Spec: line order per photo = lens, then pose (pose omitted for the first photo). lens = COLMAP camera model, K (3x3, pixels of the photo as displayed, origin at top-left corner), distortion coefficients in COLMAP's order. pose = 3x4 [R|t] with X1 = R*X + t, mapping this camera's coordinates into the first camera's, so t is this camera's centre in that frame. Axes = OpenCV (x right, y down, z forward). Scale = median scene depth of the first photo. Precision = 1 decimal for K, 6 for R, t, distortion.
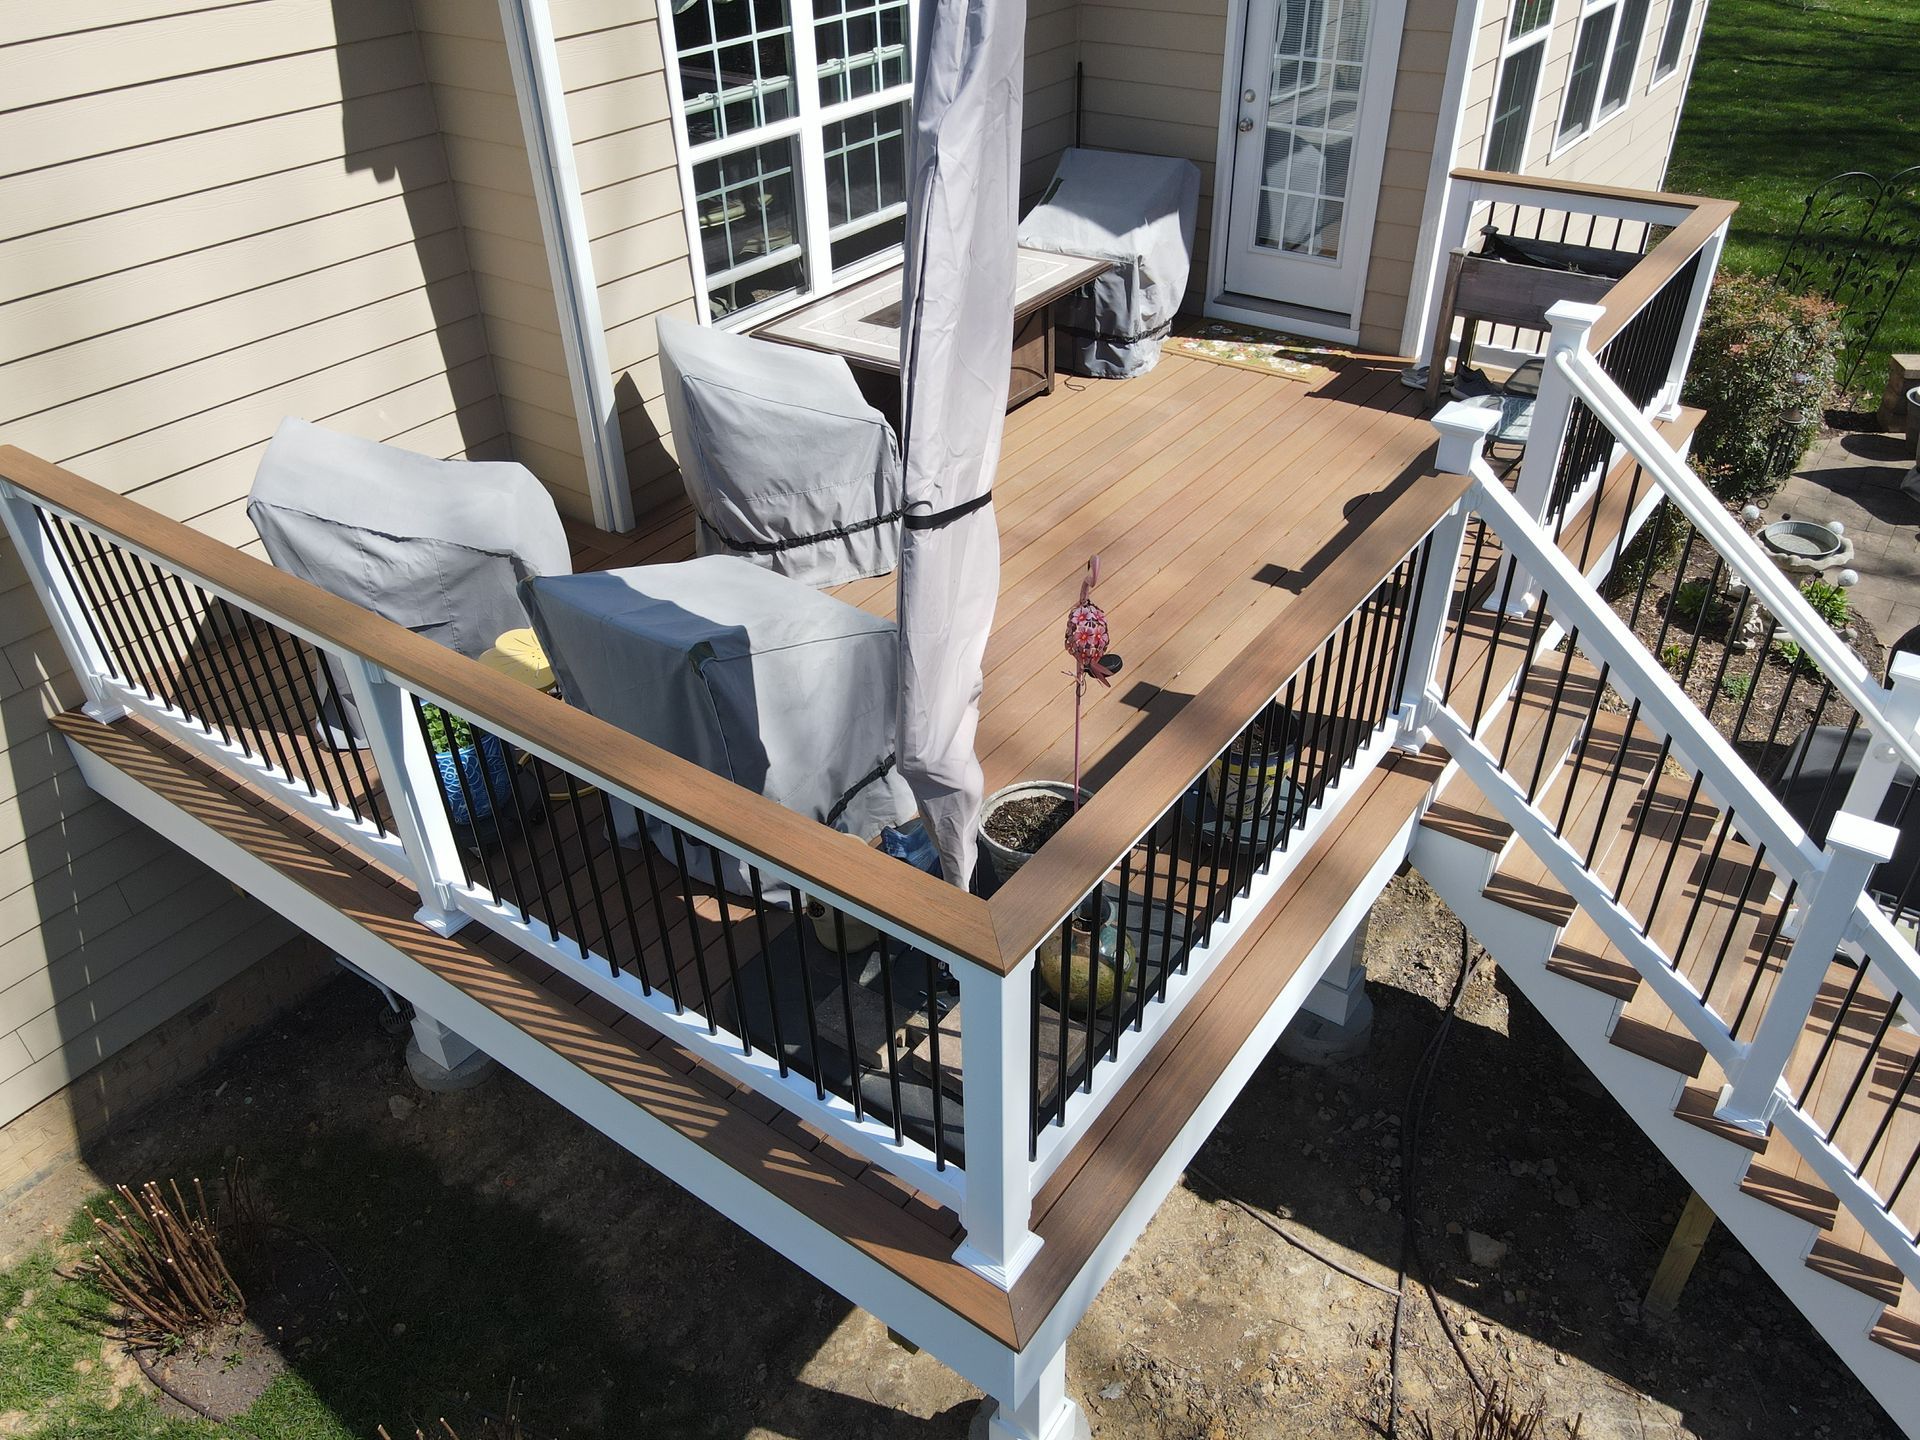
lens RADIAL K [[1421.3, 0, 957.4], [0, 1421.3, 717.0], [0, 0, 1]] dist [0.022197, -0.002863]
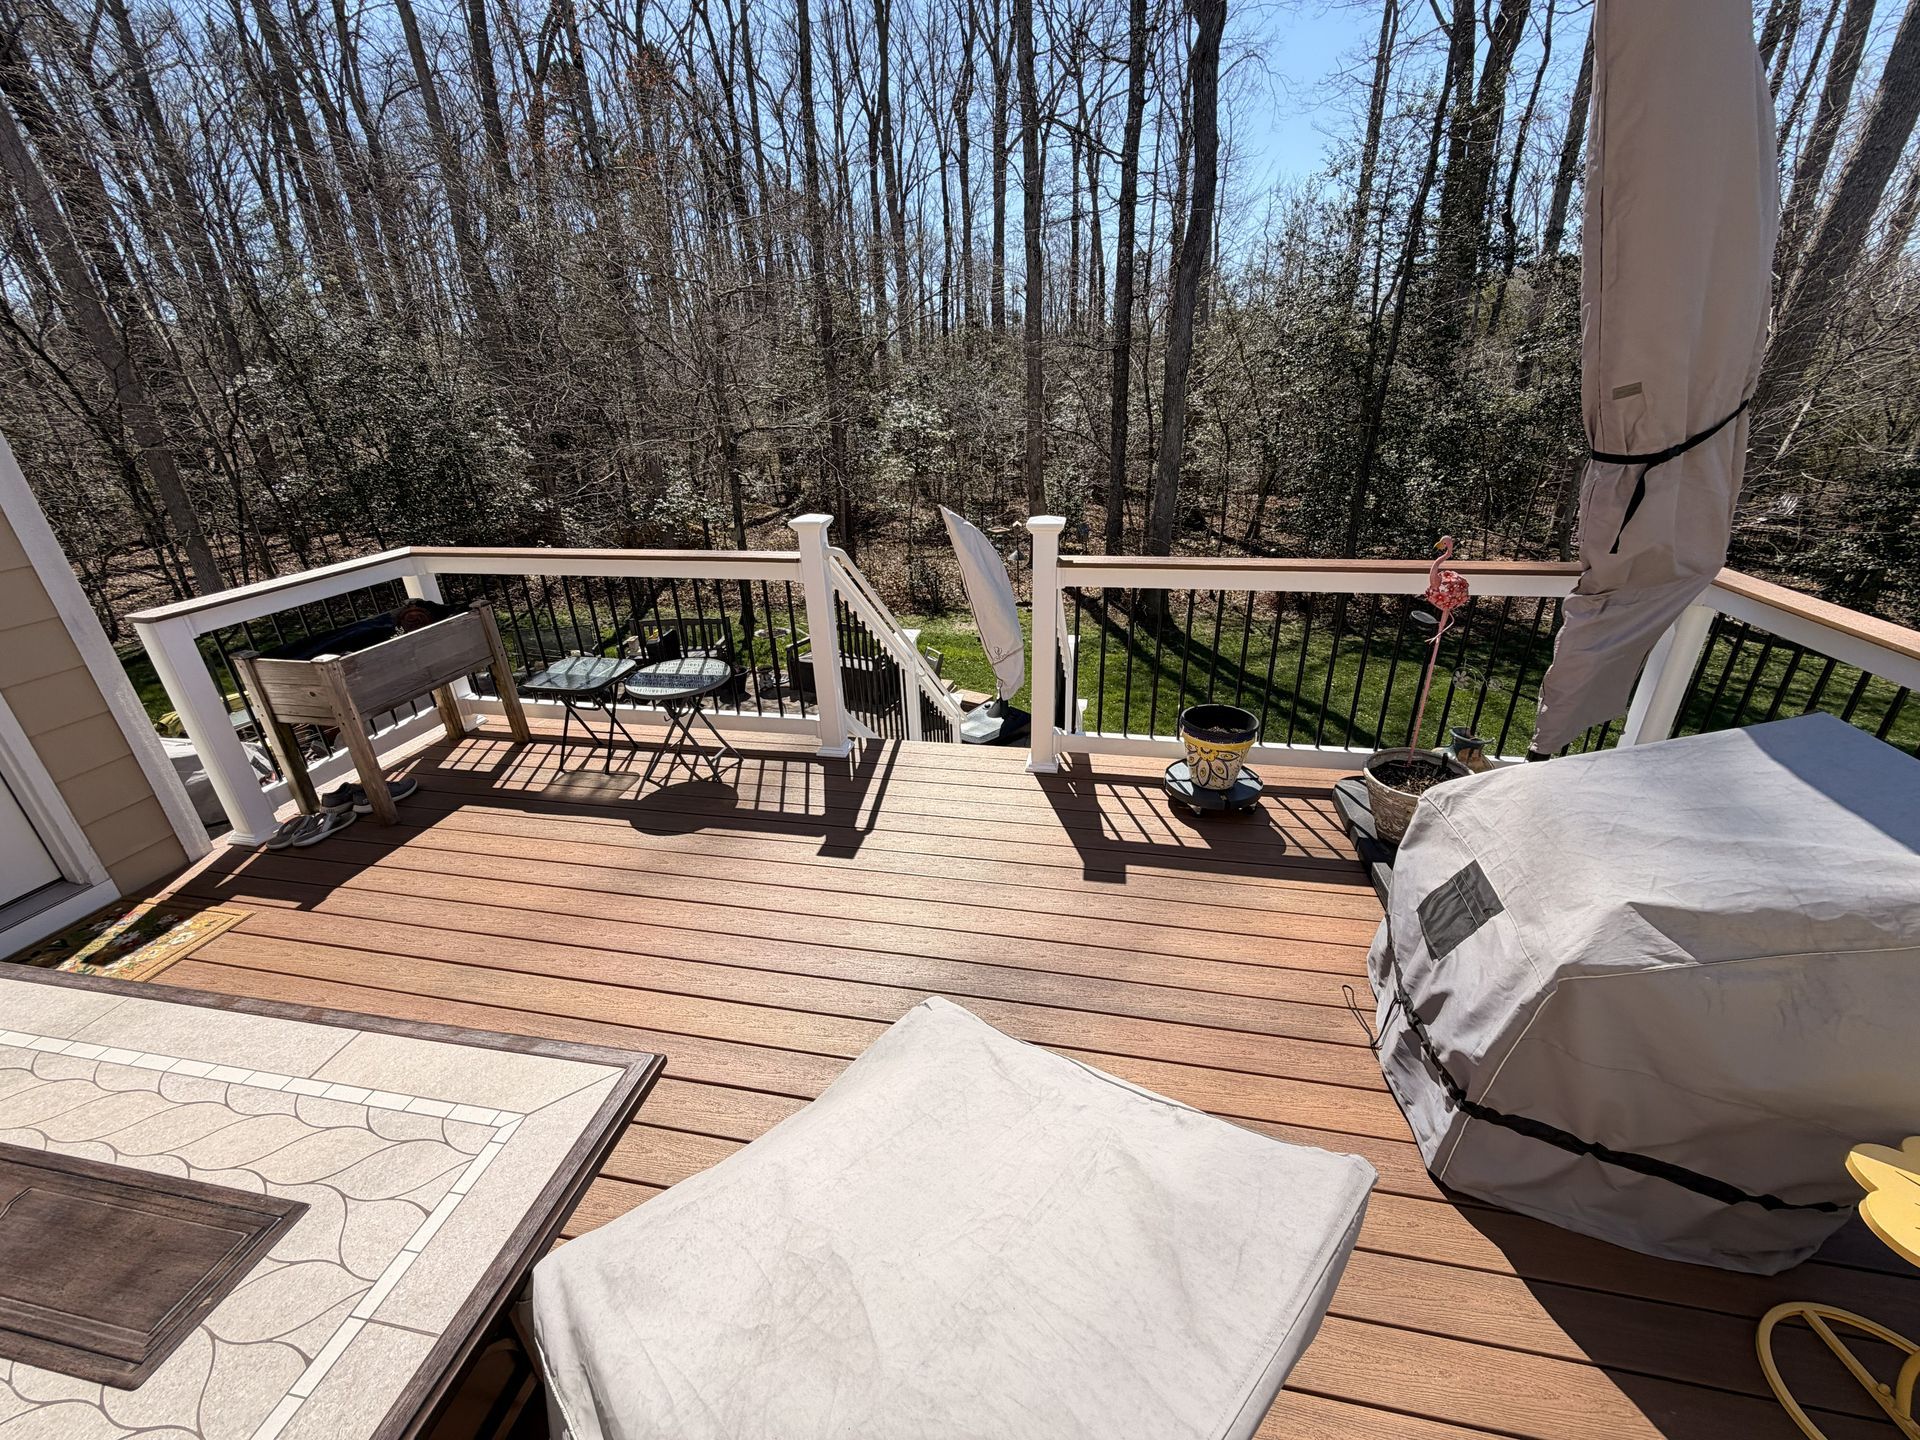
lens RADIAL K [[759.4, 0, 959.8], [0, 759.4, 721.9], [0, 0, 1]] dist [0.005886, -0.004145]
pose [[-0.431364, -0.329031, 0.840038, -0.175190], [0.557608, 0.634741, 0.534955, -0.287179], [-0.709223, 0.699172, -0.090334, 0.692589]]
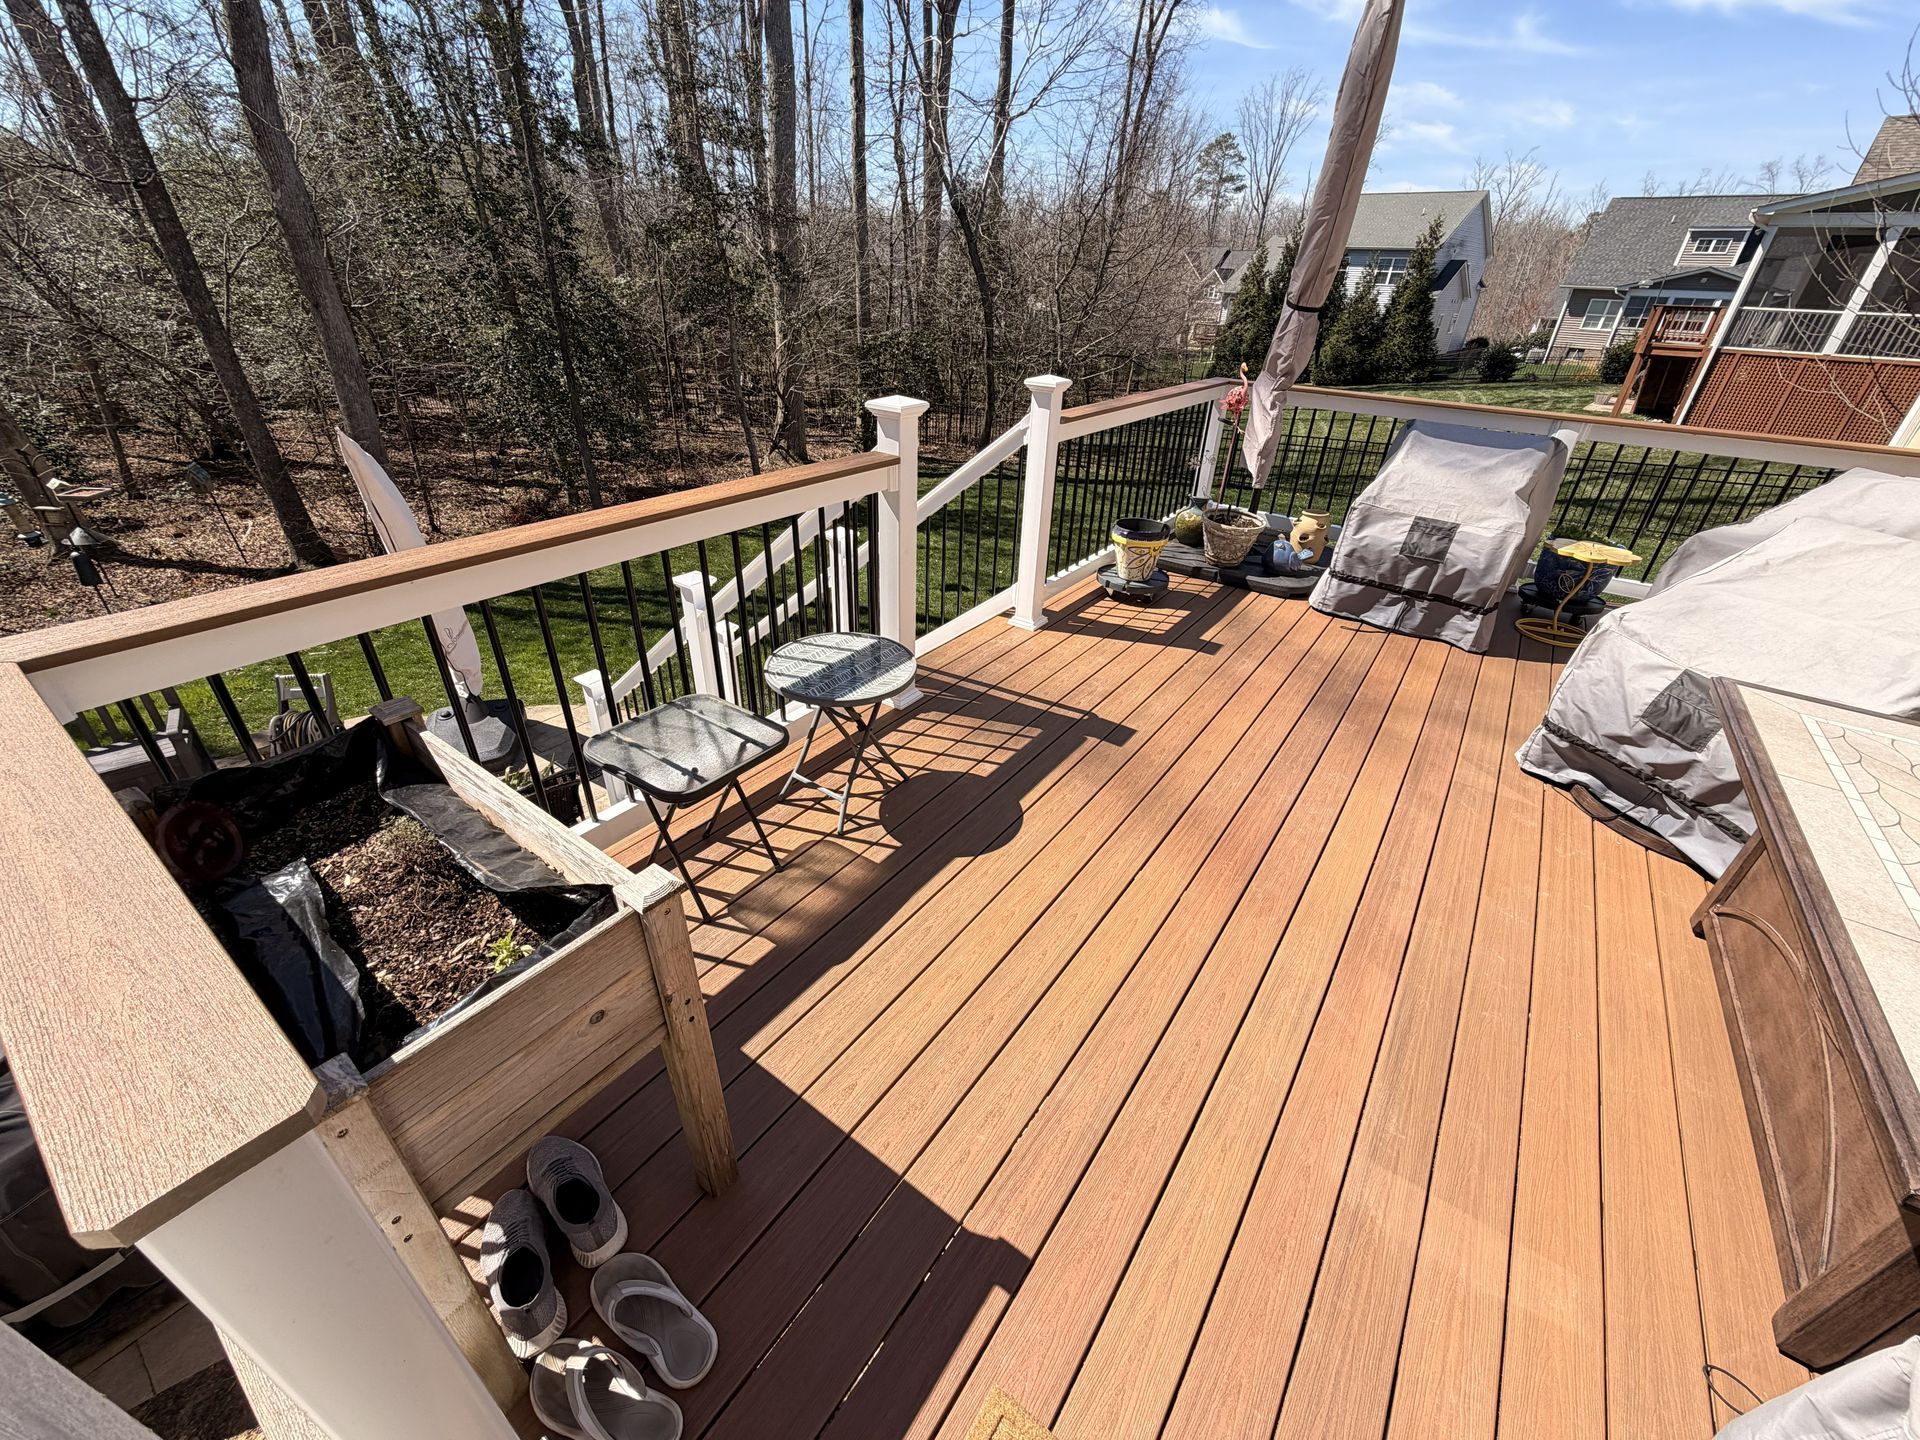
lens RADIAL K [[759.4, 0, 959.8], [0, 759.4, 721.9], [0, 0, 1]] dist [0.005886, -0.004145]
pose [[-0.999609, 0.011957, -0.025287, 0.247454], [-0.018245, 0.406515, 0.913462, -0.422803], [0.021202, 0.913566, -0.406138, 0.895917]]
